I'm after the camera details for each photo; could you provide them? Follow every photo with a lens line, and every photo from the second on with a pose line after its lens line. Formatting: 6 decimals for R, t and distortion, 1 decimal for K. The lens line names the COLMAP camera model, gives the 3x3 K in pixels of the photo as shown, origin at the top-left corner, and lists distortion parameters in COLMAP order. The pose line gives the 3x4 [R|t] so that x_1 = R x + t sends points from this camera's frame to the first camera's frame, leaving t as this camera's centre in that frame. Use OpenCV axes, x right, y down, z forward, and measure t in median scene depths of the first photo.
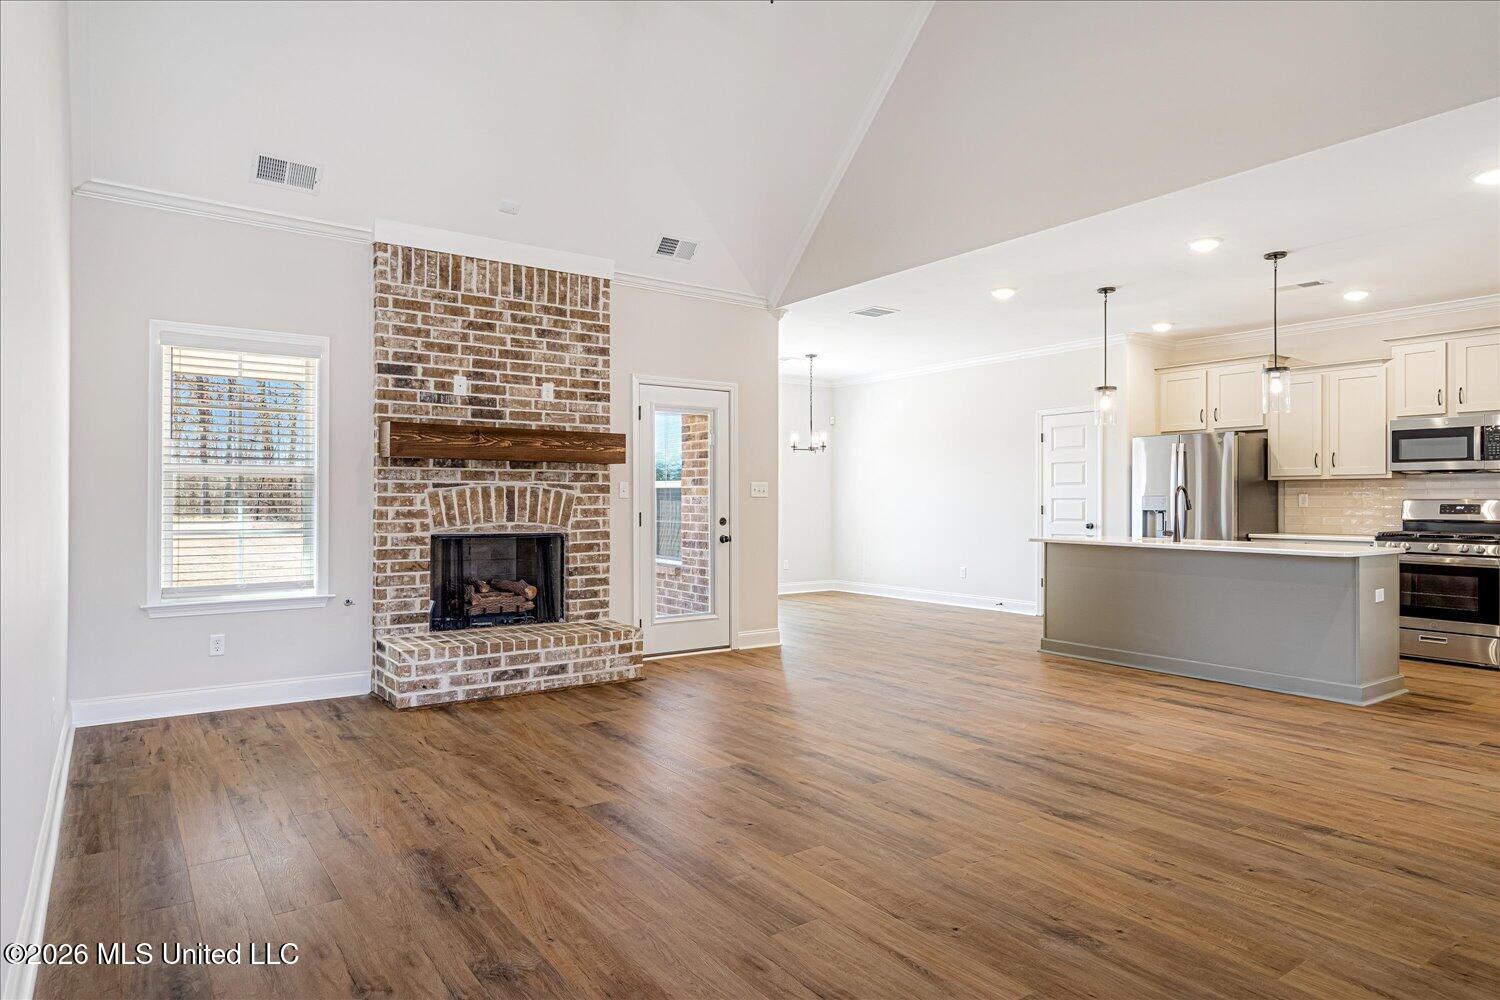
lens RADIAL K [[890.2, 0, 750.5], [0, 890.2, 502.1], [0, 0, 1]] dist [-0.000614, 0.000131]
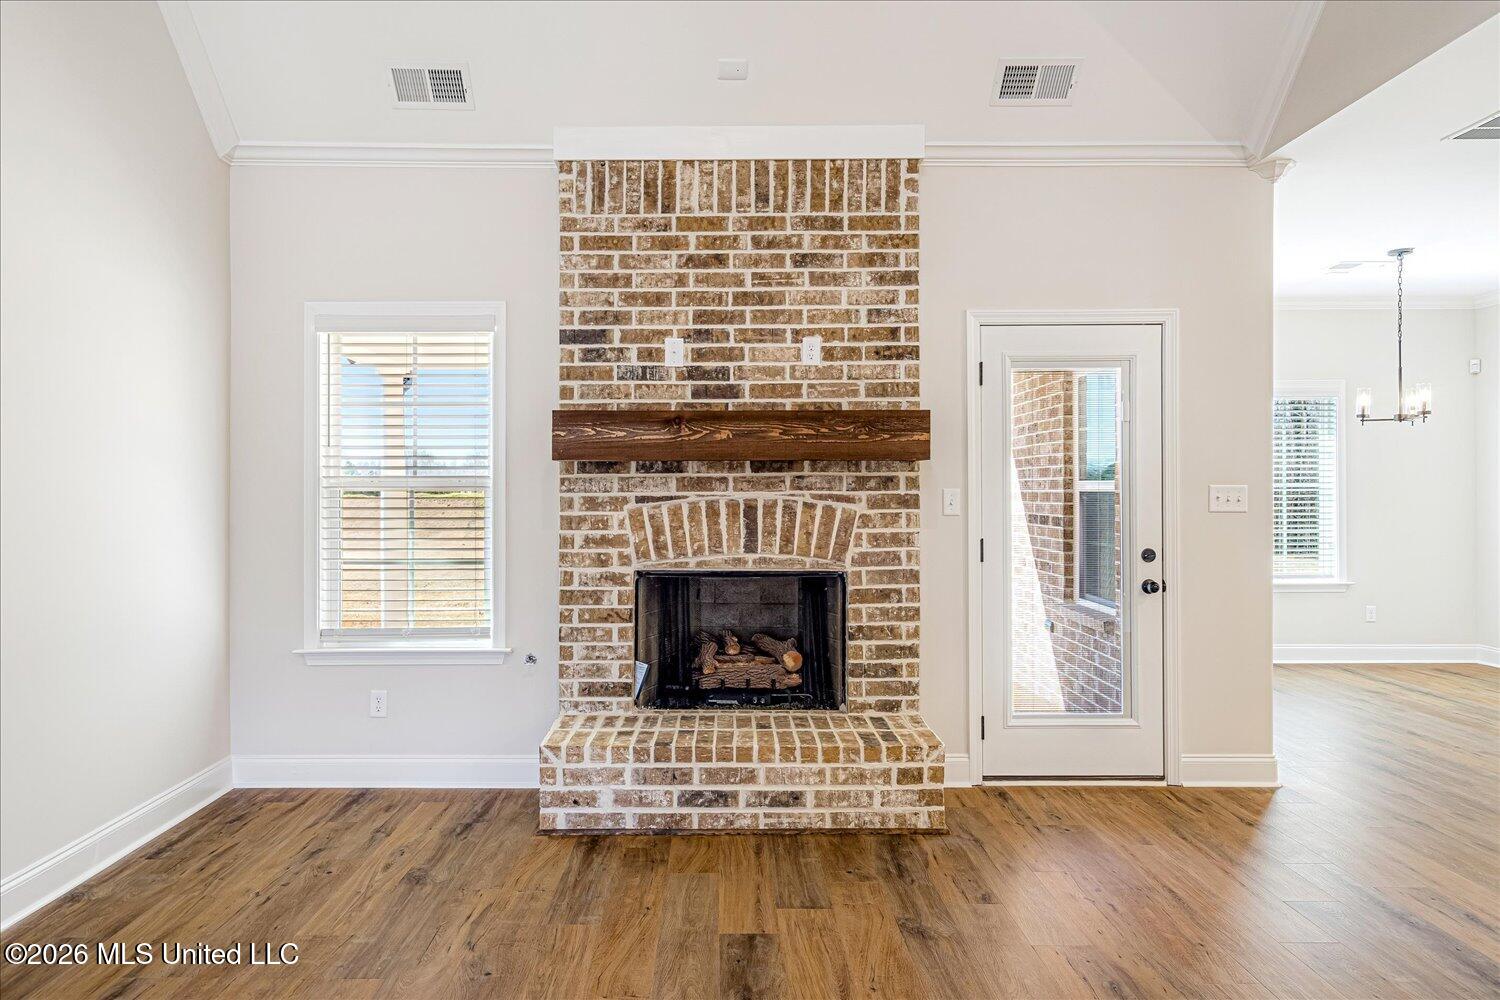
lens RADIAL K [[951.3, 0, 747.2], [0, 951.3, 498.0], [0, 0, 1]] dist [0.008872, -0.000609]
pose [[0.808985, -0.001325, -0.587827, 0.142881], [0.004185, 0.999985, 0.003505, -0.021428], [0.587814, -0.005296, 0.808979, 0.436617]]
